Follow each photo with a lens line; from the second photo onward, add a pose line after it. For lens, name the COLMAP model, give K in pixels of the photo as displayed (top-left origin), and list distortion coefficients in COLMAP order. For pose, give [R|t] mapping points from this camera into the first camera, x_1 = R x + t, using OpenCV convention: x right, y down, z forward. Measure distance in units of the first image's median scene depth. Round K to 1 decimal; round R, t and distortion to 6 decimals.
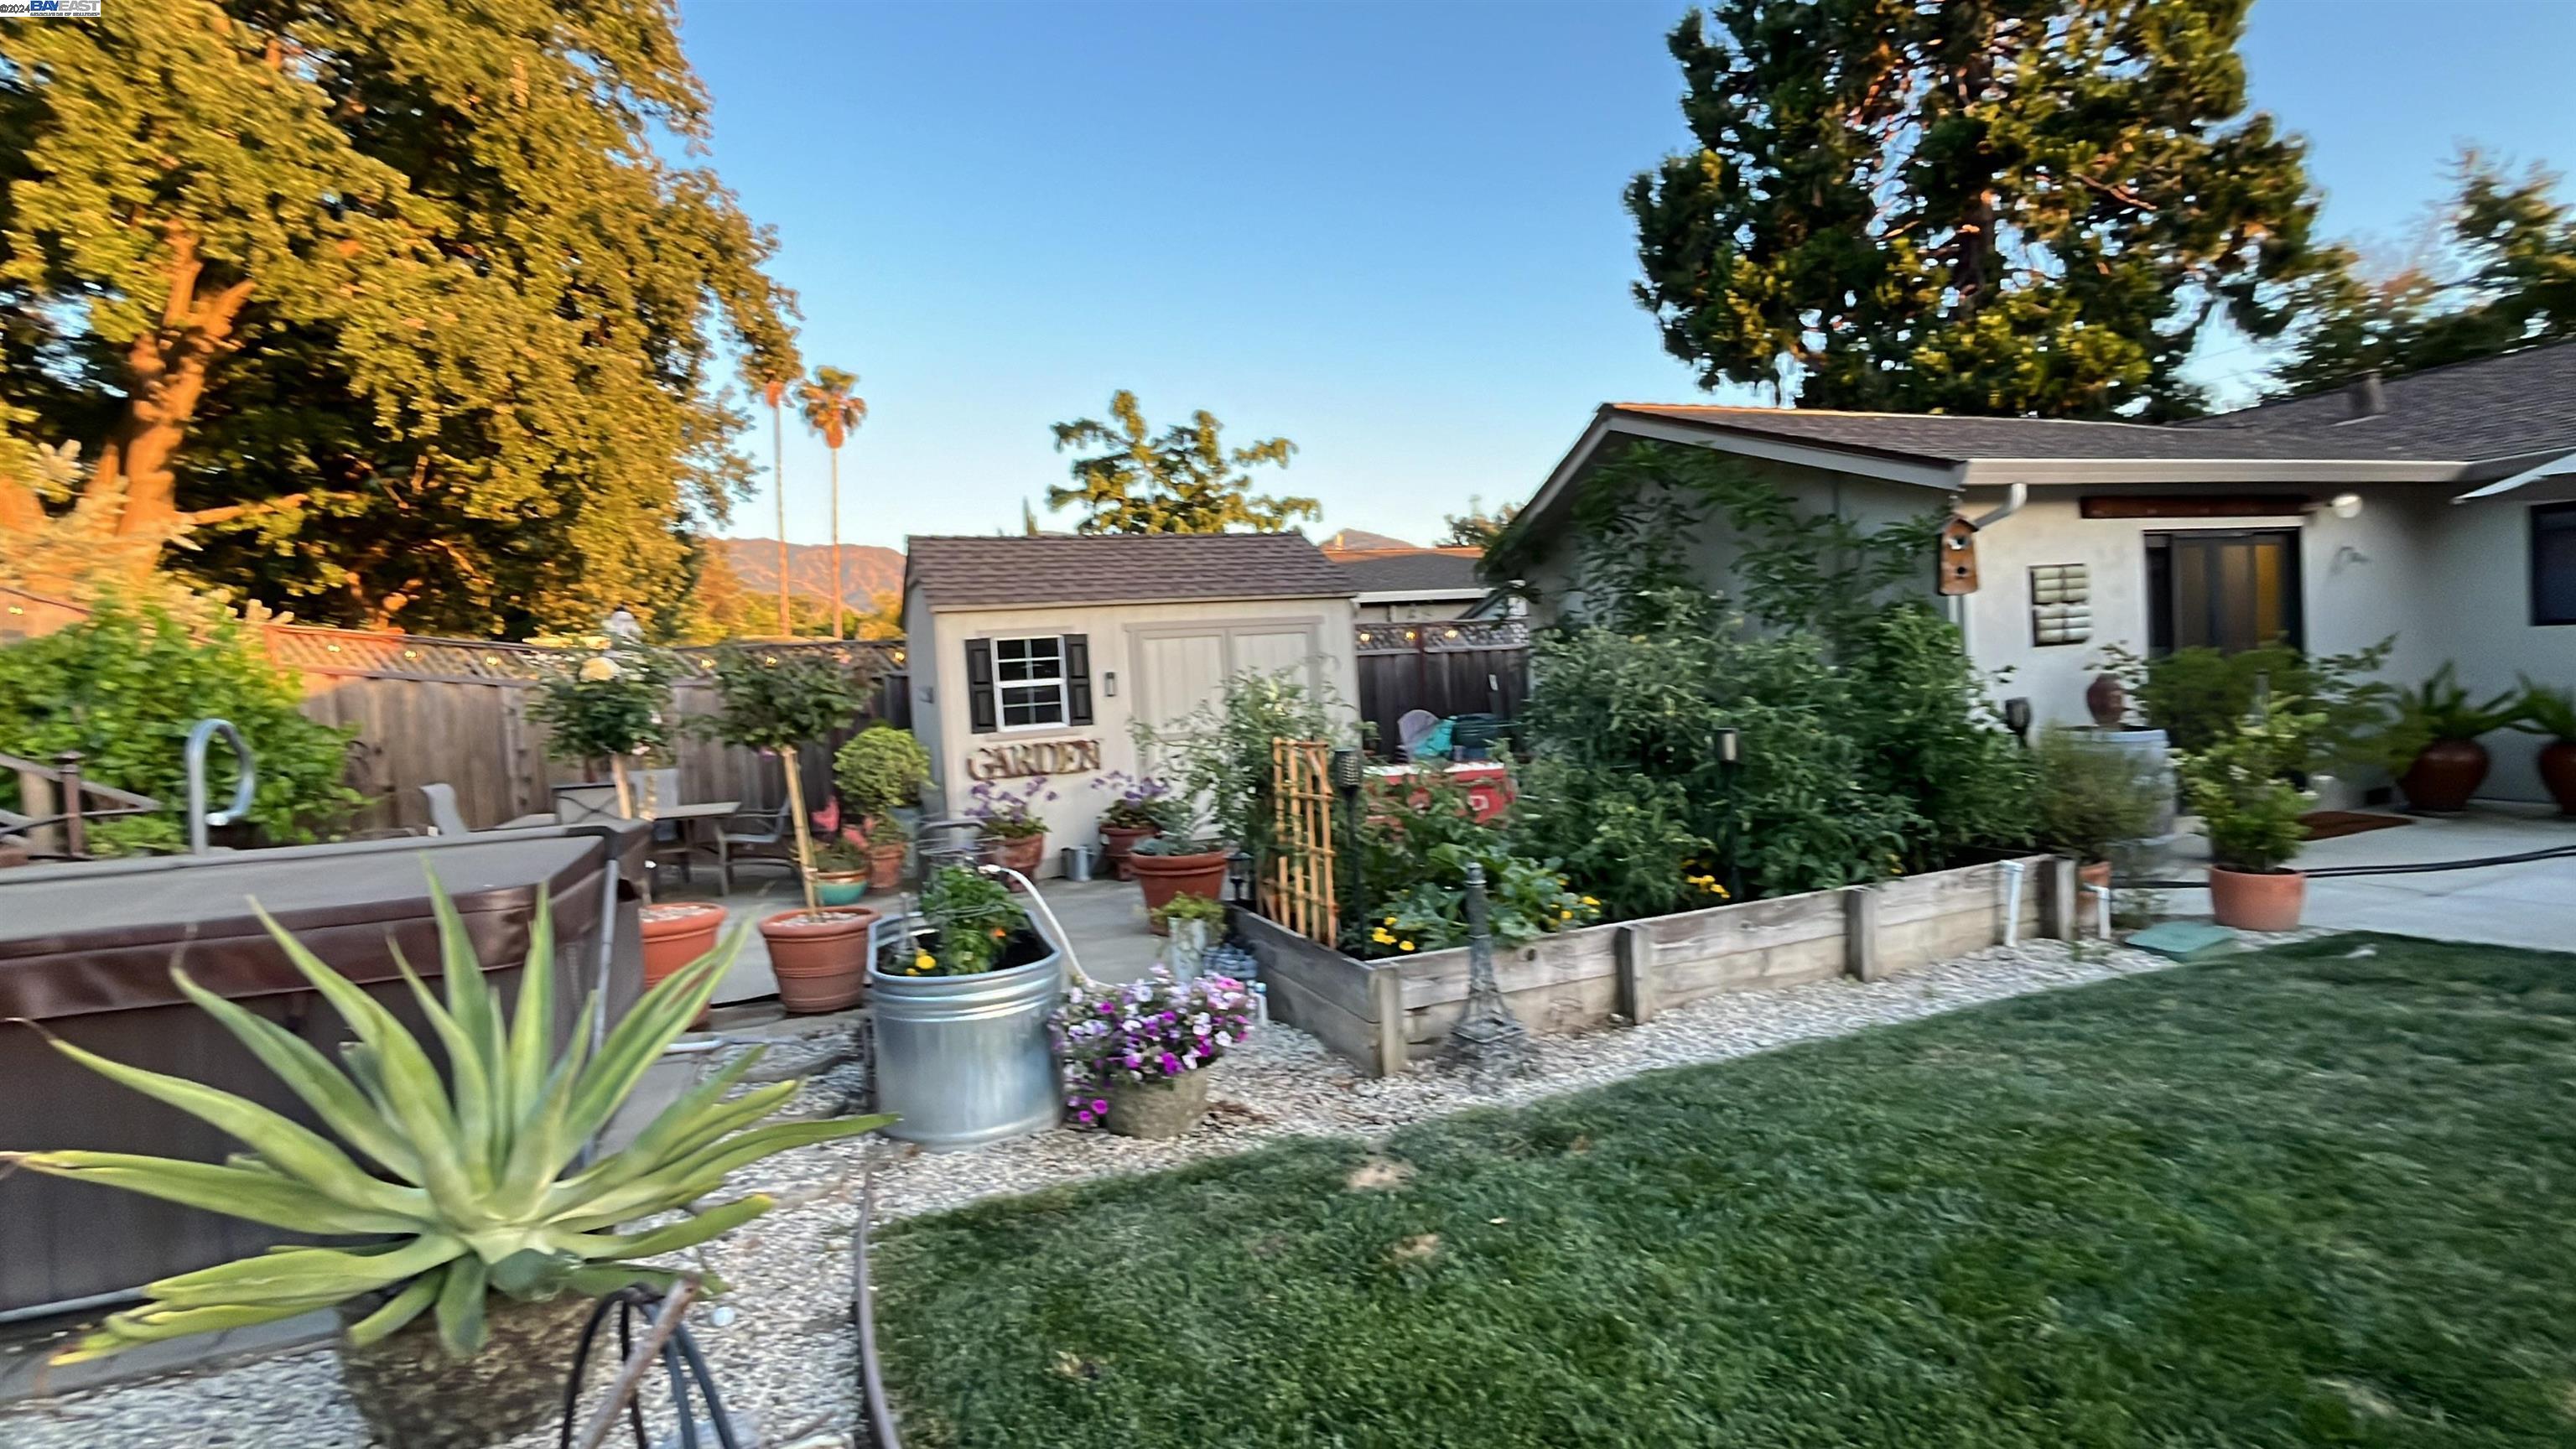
lens RADIAL K [[1201.9, 0, 1281.9], [0, 1201.9, 734.3], [0, 0, 1]] dist [-0.002958, -0.000076]
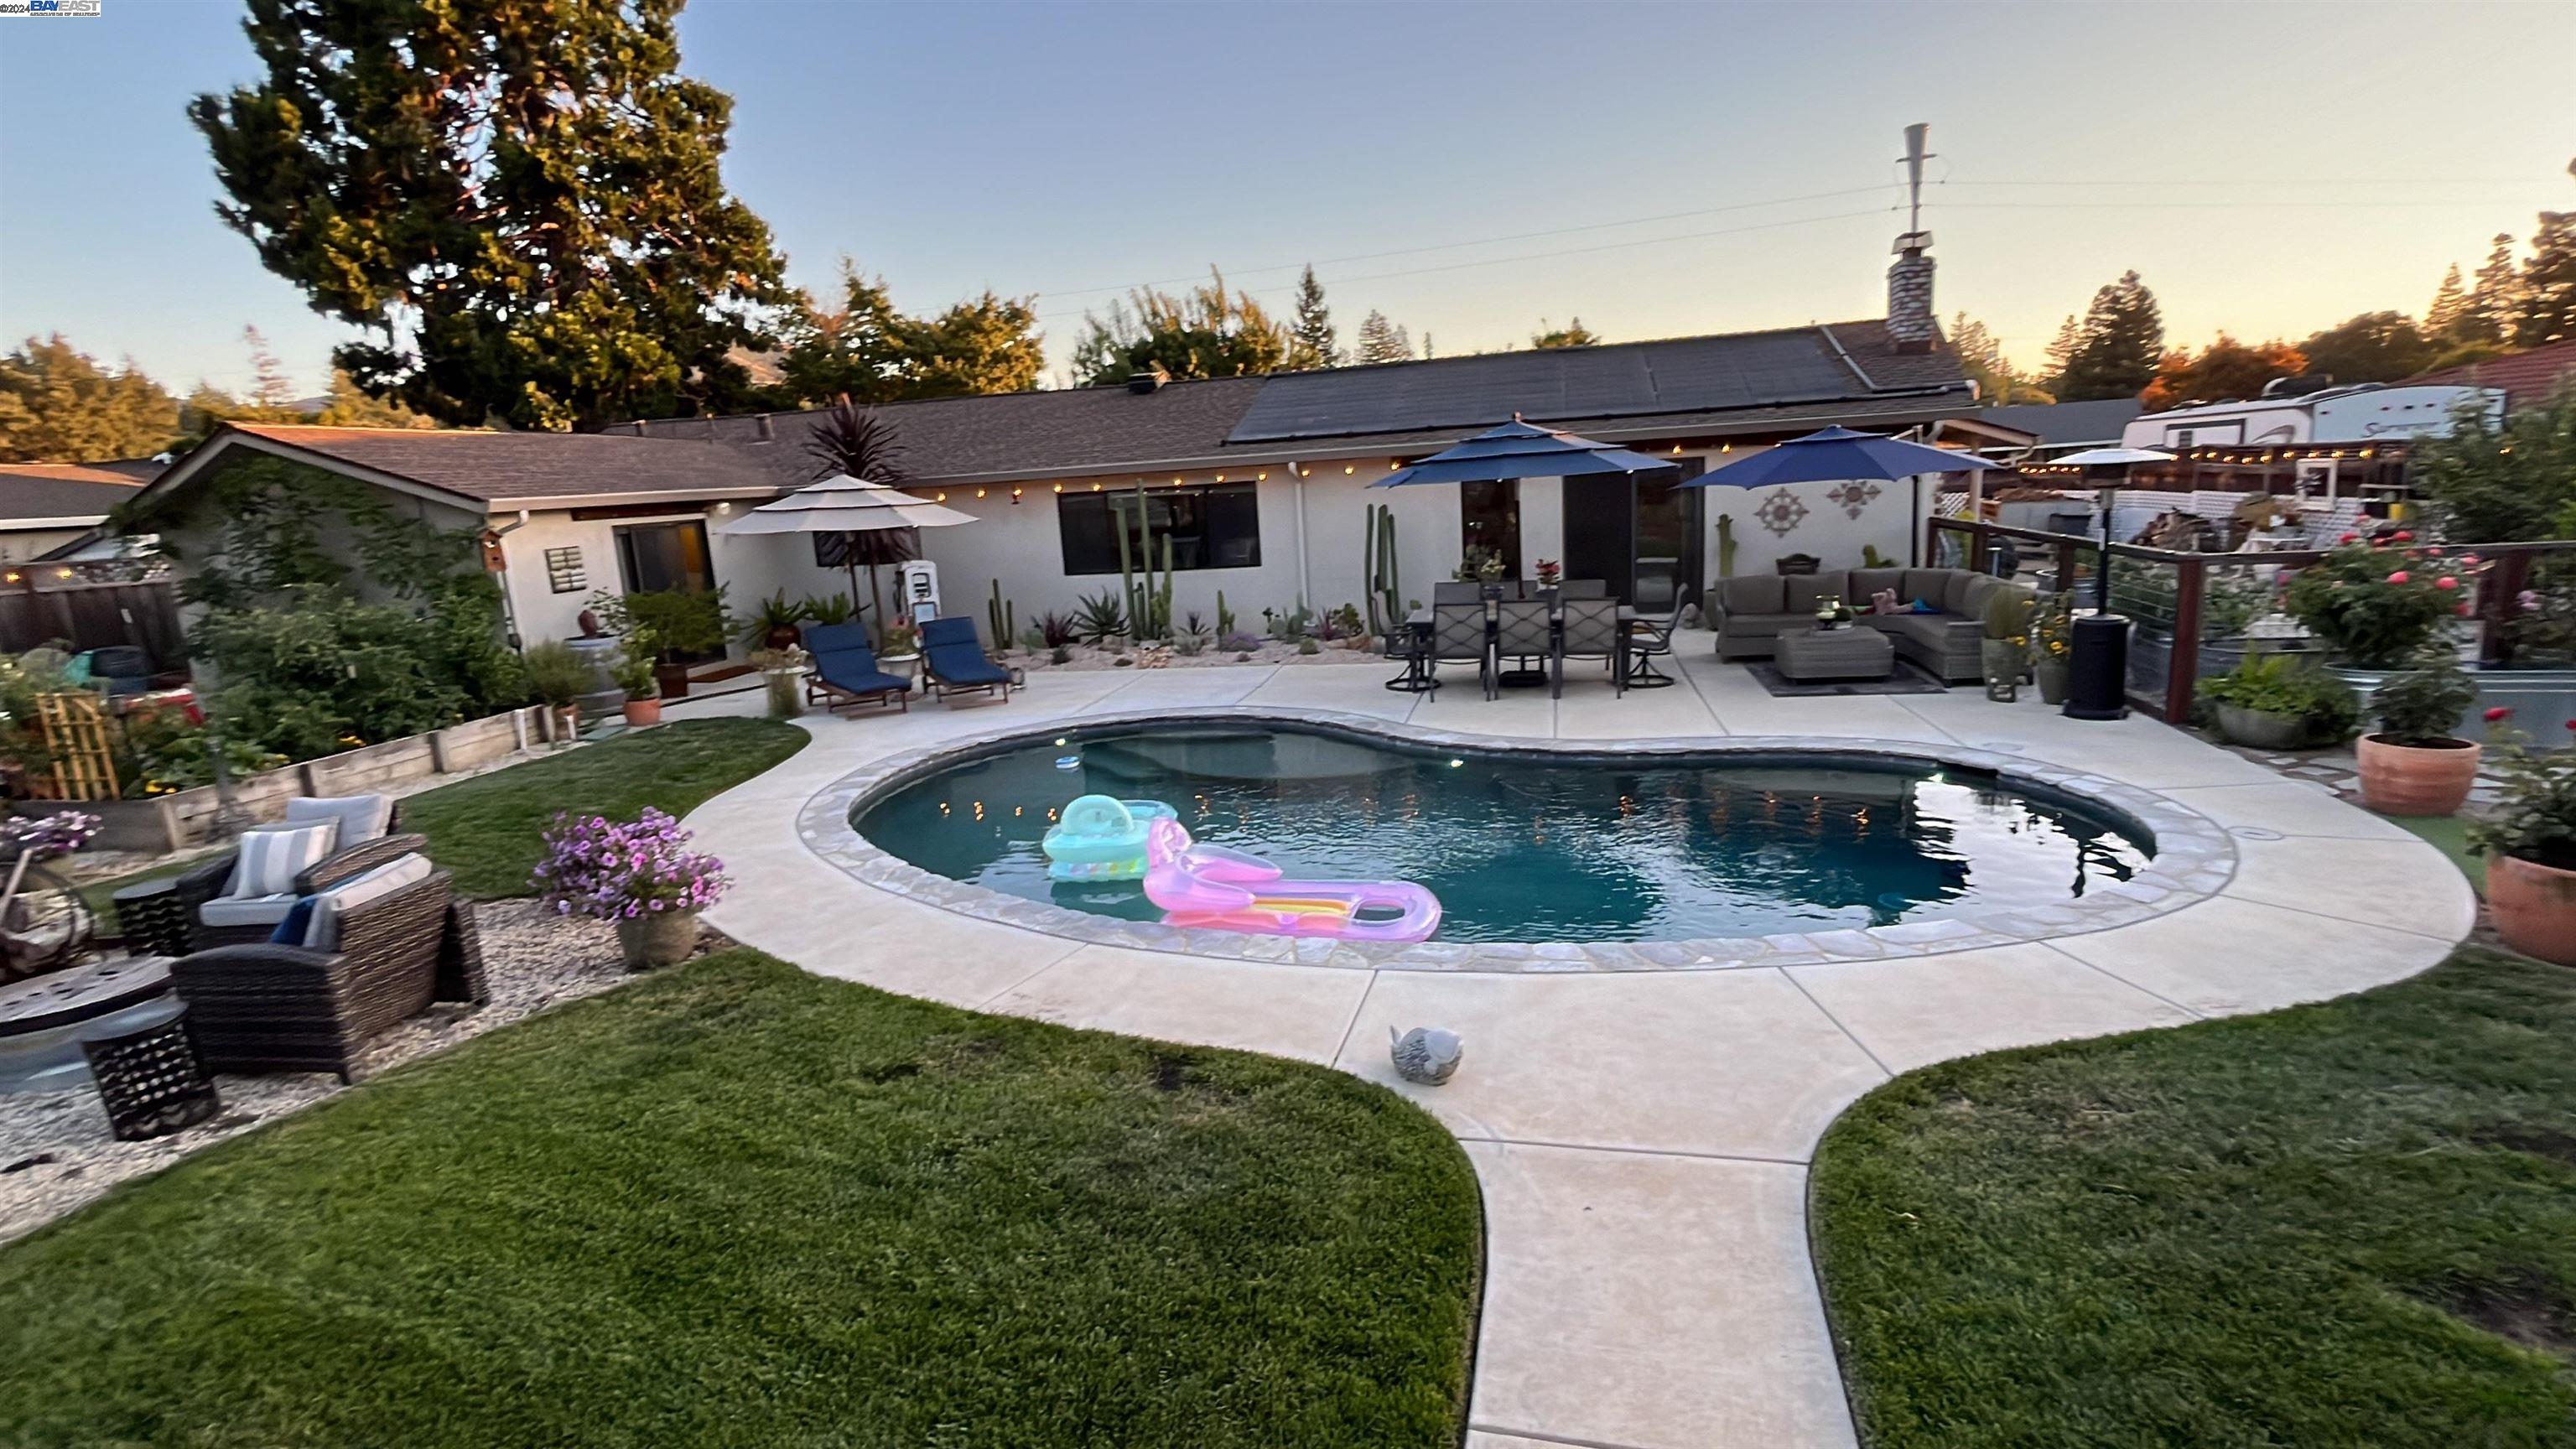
lens RADIAL K [[1201.9, 0, 1288.2], [0, 1201.9, 735.0], [0, 0, 1]] dist [-0.002958, -0.000076]
pose [[0.556410, -0.146774, 0.817842, -0.259292], [0.059121, 0.988774, 0.137228, -0.041893], [-0.828802, -0.028003, 0.558841, -0.889811]]
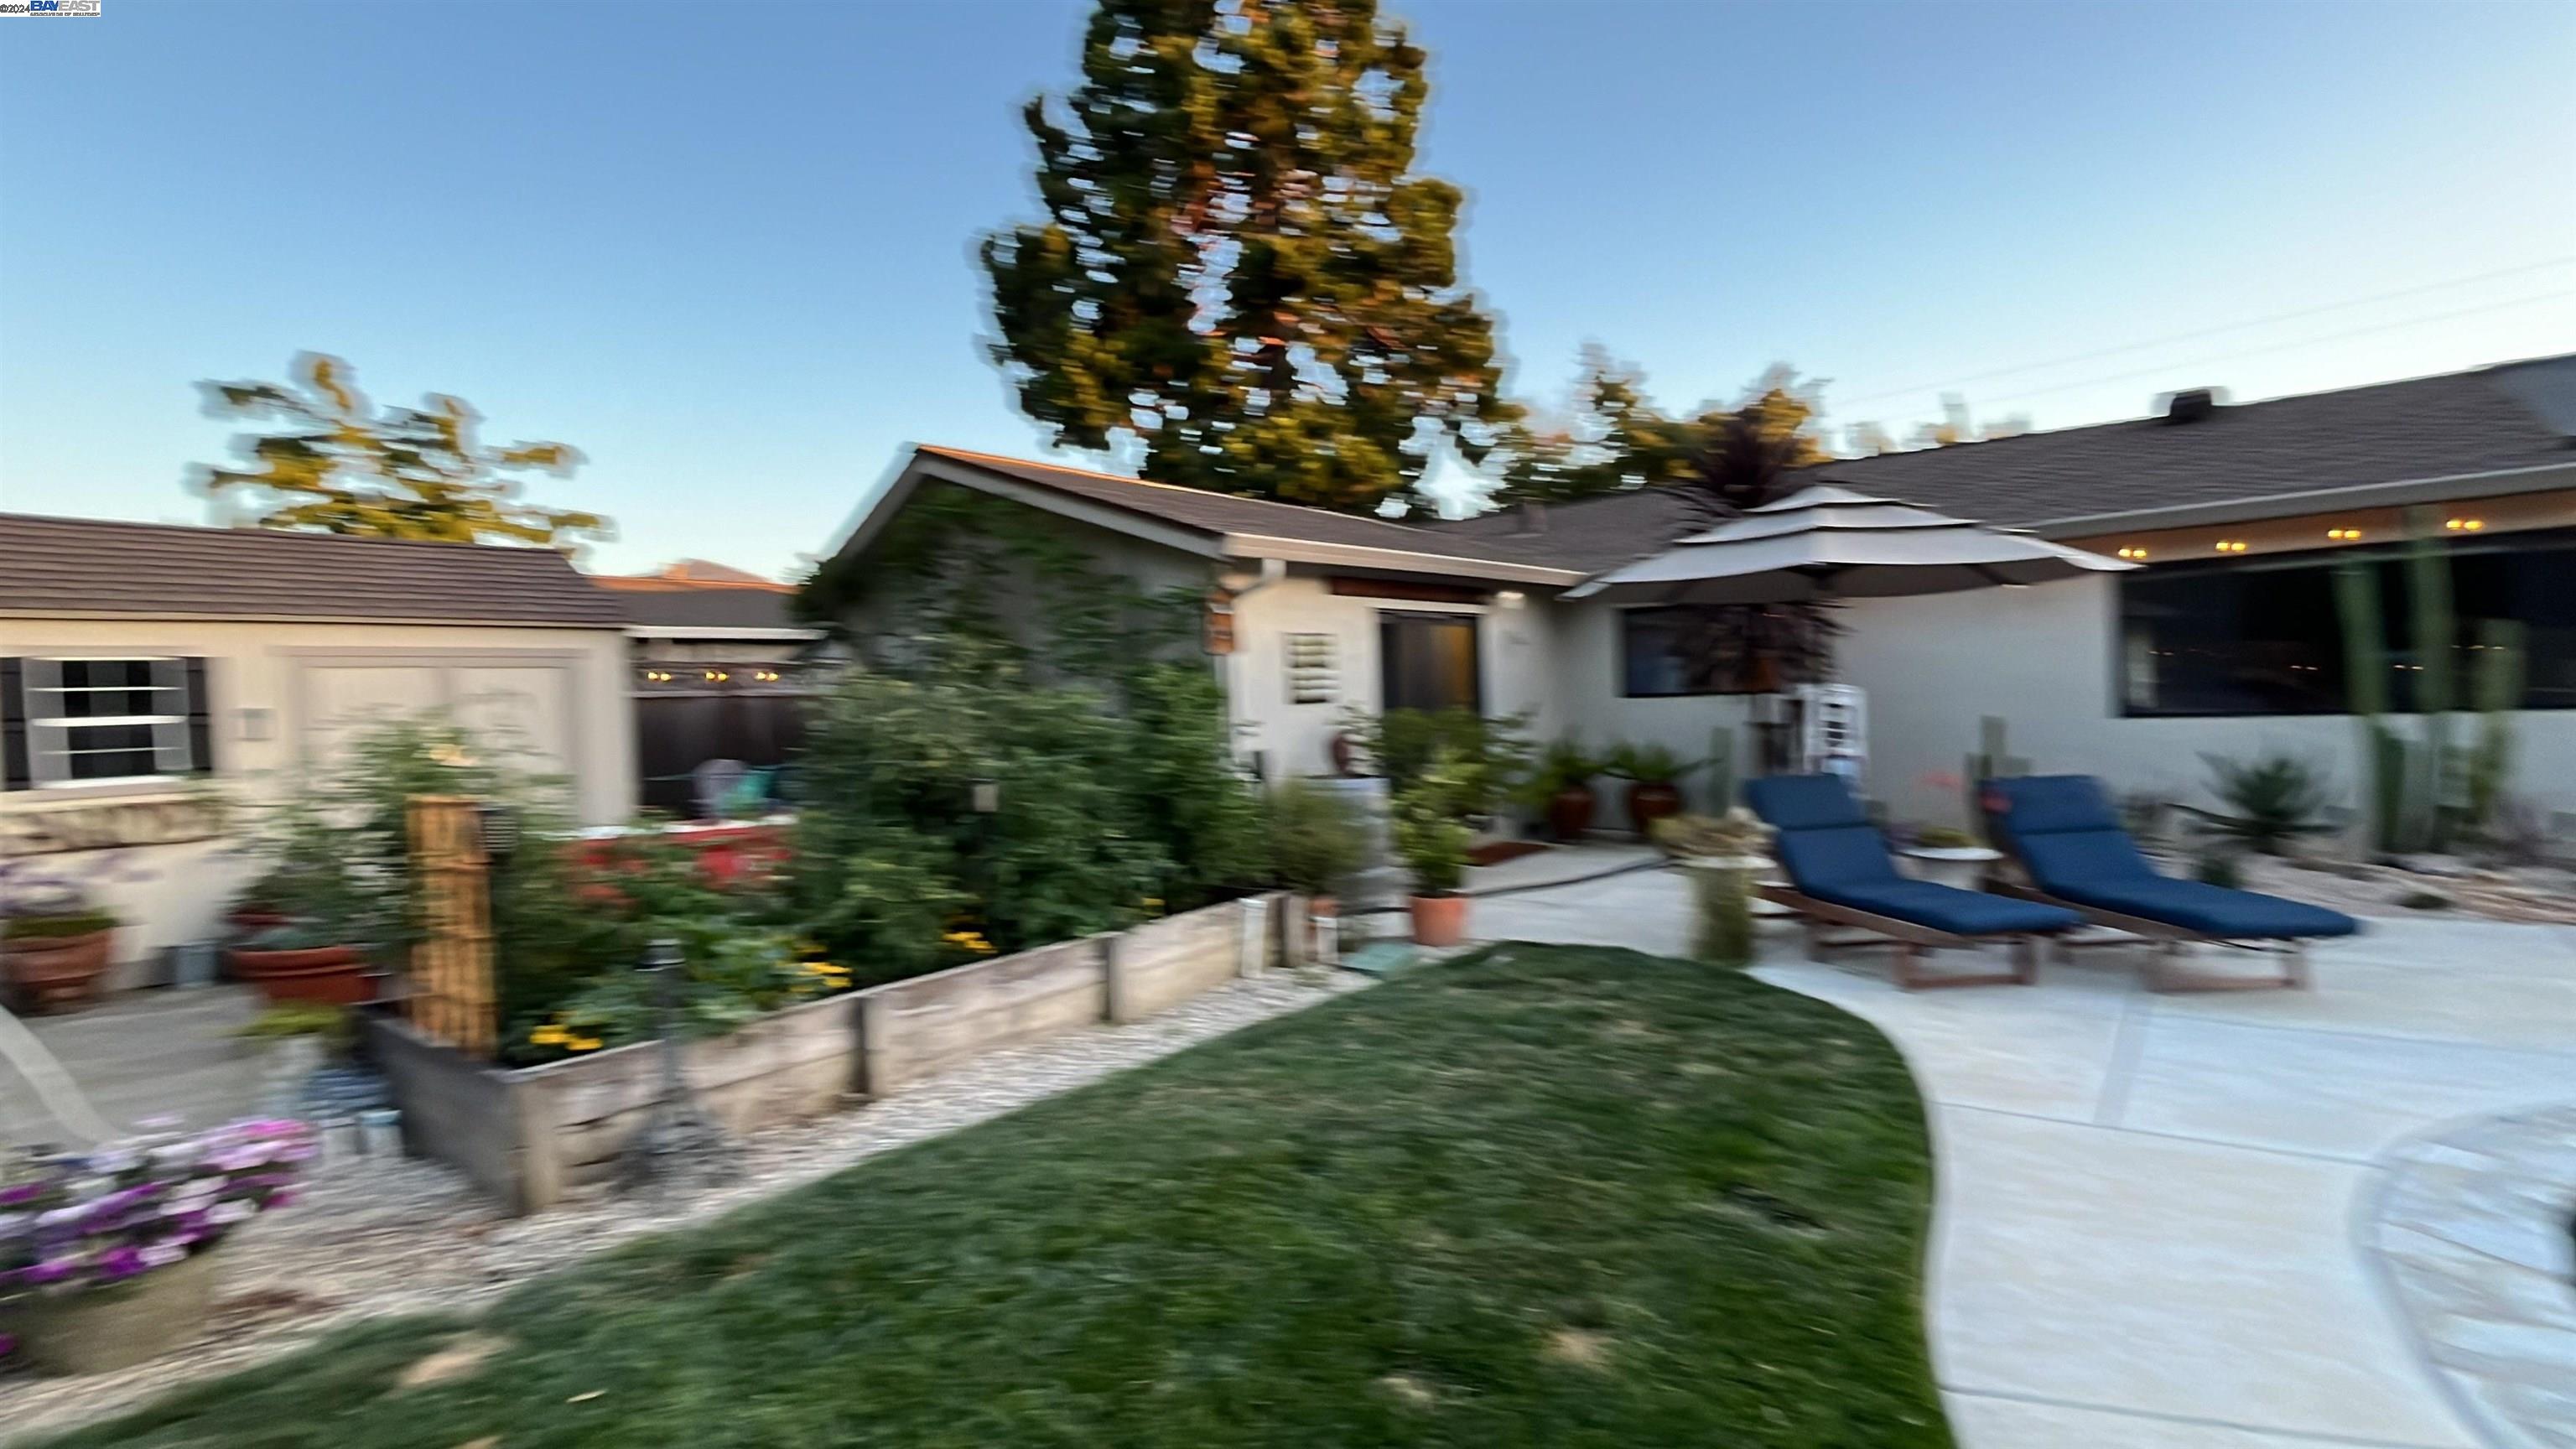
lens RADIAL K [[1201.9, 0, 1289.7], [0, 1201.9, 733.4], [0, 0, 1]] dist [-0.002958, -0.000076]
pose [[0.870074, 0.012894, 0.492753, 0.064607], [0.007918, 0.999163, -0.040125, -0.000482], [-0.492858, 0.038813, 0.869243, 0.019099]]
